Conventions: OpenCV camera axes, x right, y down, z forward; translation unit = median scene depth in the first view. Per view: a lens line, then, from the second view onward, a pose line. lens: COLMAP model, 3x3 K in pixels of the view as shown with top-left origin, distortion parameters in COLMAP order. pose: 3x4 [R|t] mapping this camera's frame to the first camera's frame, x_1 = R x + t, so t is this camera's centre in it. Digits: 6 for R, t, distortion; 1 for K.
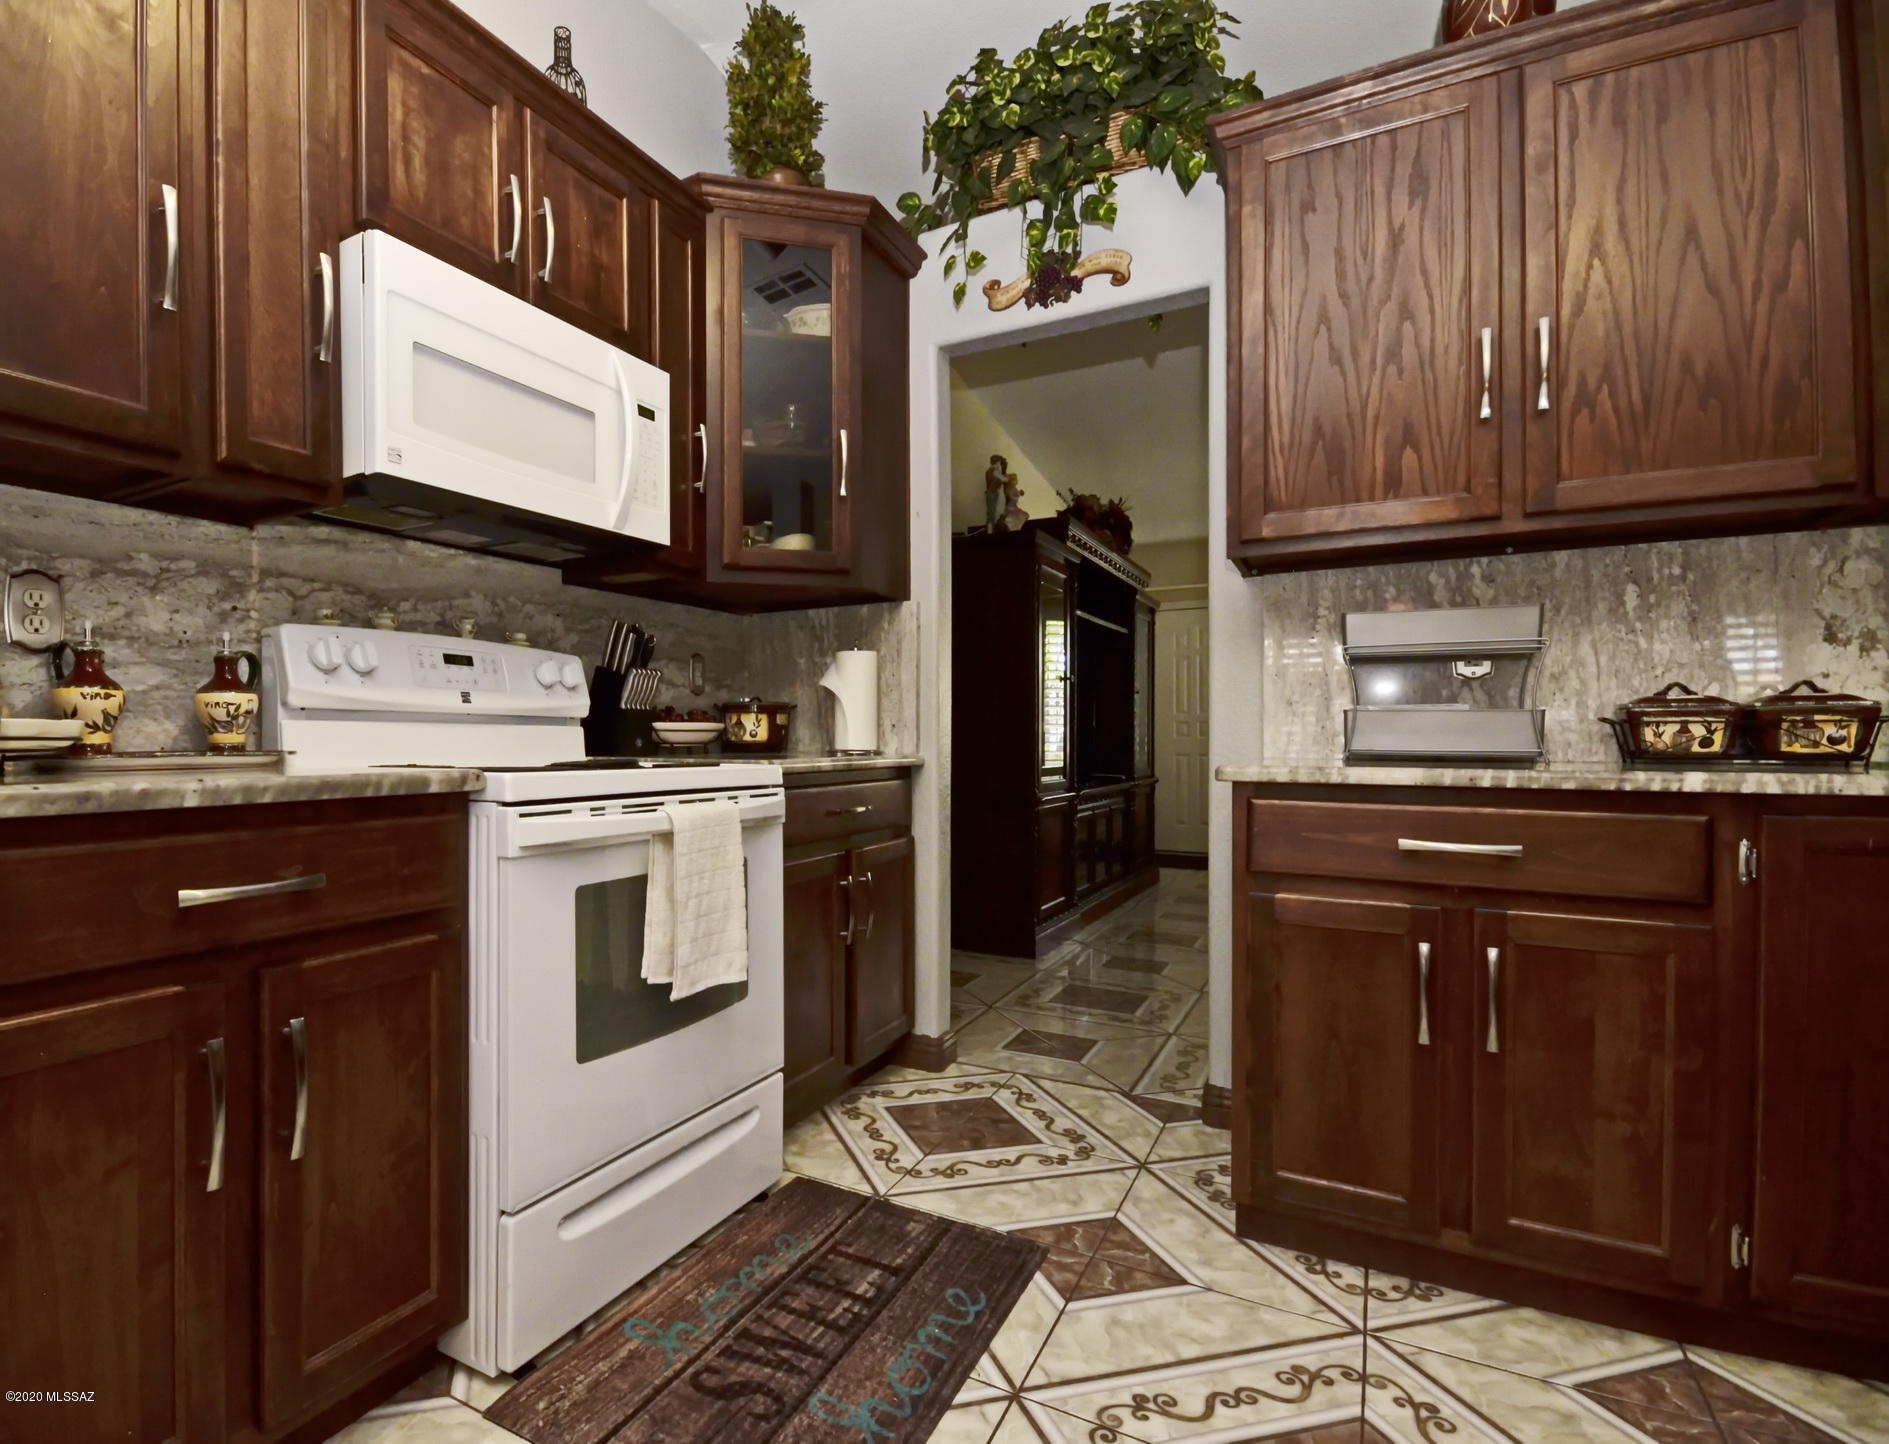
lens RADIAL K [[972.9, 0, 800.9], [0, 972.9, 742.3], [0, 0, 1]] dist [-0.001451, 0.001269]
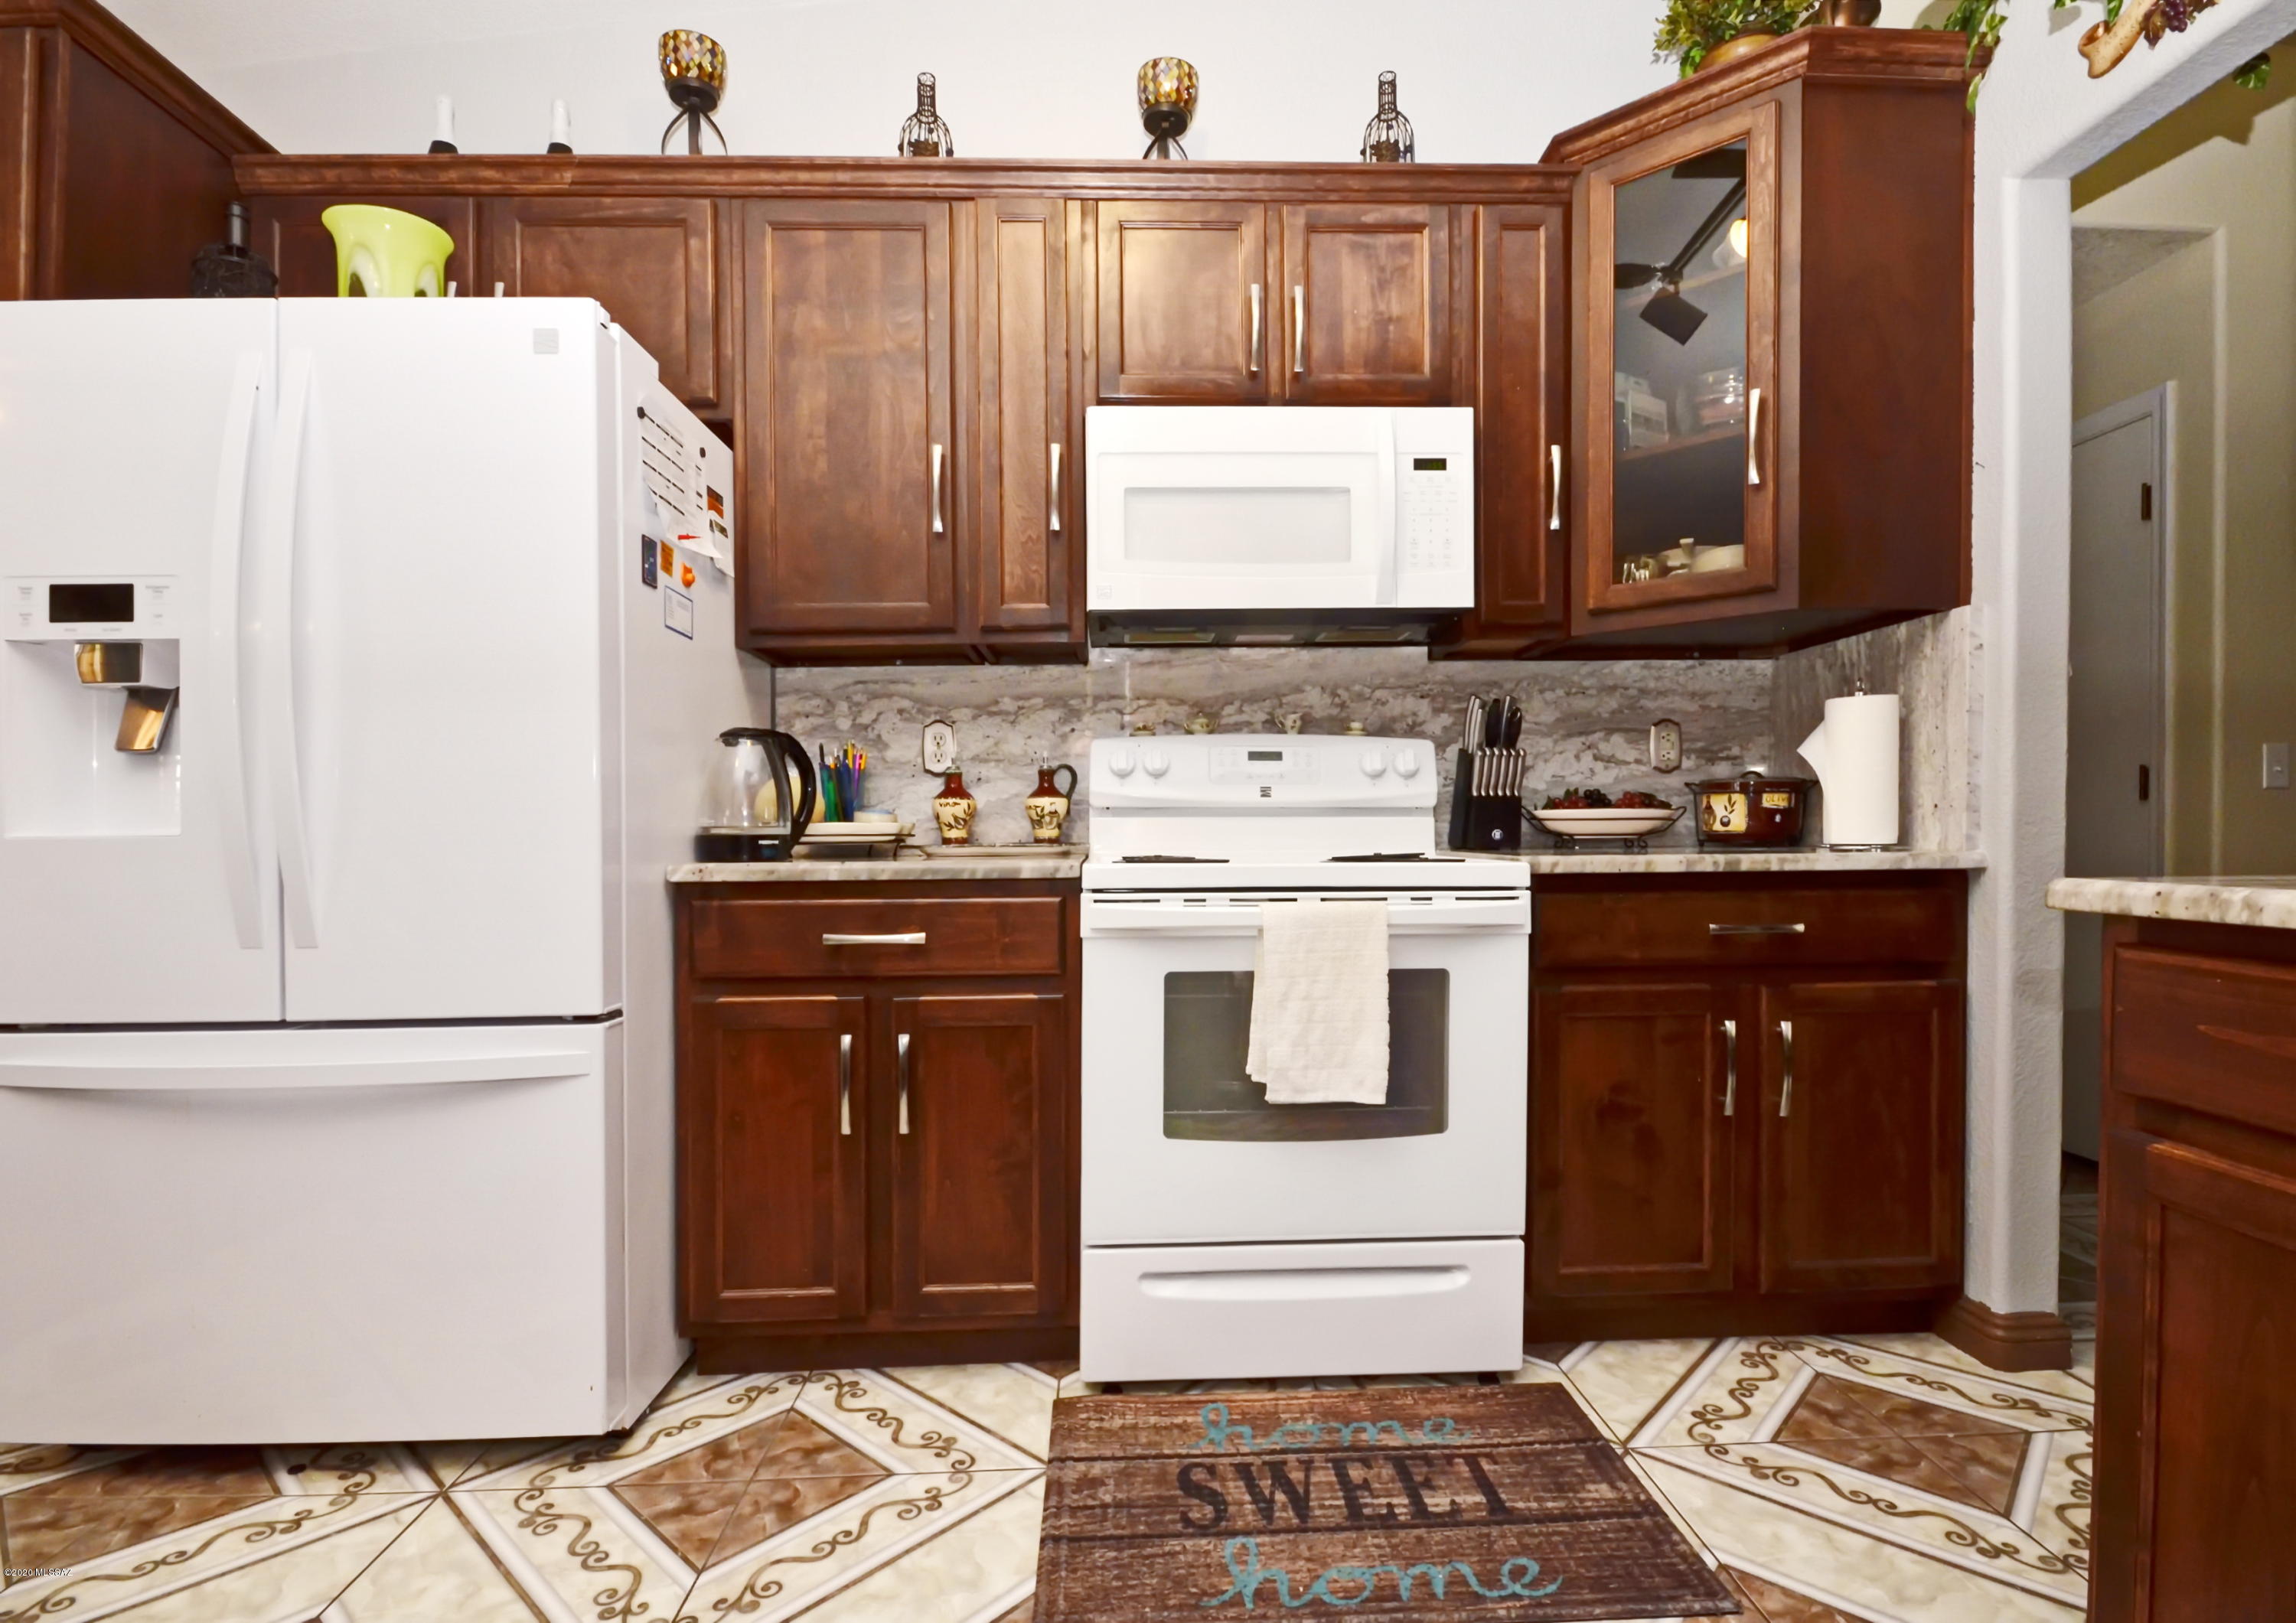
lens RADIAL K [[1120.0, 0, 1160.0], [0, 1120.0, 843.1], [0, 0, 1]] dist [-0.002442, -0.000984]
pose [[0.558156, 0.006404, -0.829711, 0.609656], [0.004026, 0.999938, 0.010427, -0.004224], [0.829726, -0.009161, 0.558095, 0.241591]]
